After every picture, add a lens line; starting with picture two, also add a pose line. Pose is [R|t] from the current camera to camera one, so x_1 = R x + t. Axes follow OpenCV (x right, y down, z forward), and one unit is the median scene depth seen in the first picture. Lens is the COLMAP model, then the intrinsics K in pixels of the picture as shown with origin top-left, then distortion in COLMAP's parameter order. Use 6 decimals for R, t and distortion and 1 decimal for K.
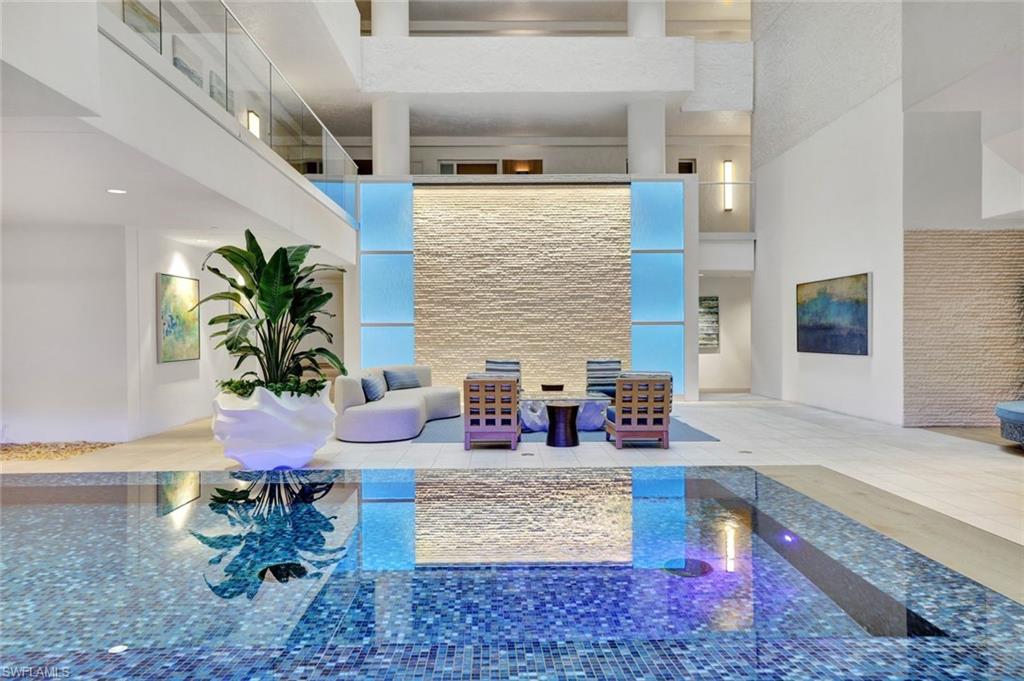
lens RADIAL K [[693.7, 0, 514.4], [0, 693.7, 336.4], [0, 0, 1]] dist [0.010065, 0.000925]
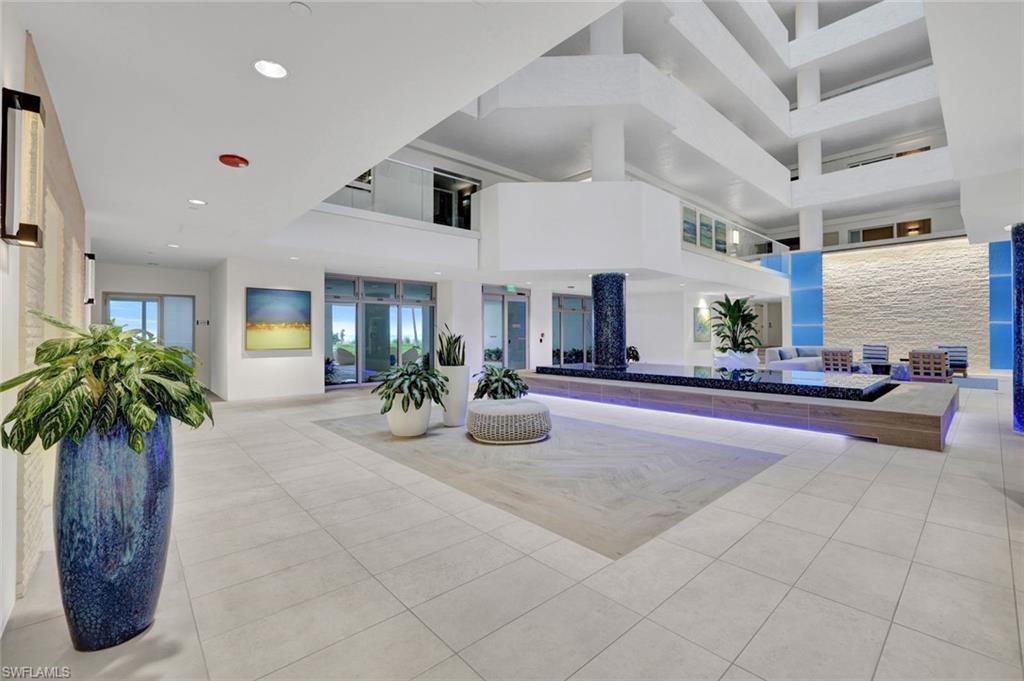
lens RADIAL K [[437.3, 0, 517.4], [0, 437.3, 330.5], [0, 0, 1]] dist [-0.000981, 0.000184]
pose [[0.654230, -0.003550, -0.756287, 0.274170], [-0.000105, 0.999989, -0.004786, 0.002895], [0.756296, 0.003211, 0.654222, -0.540092]]
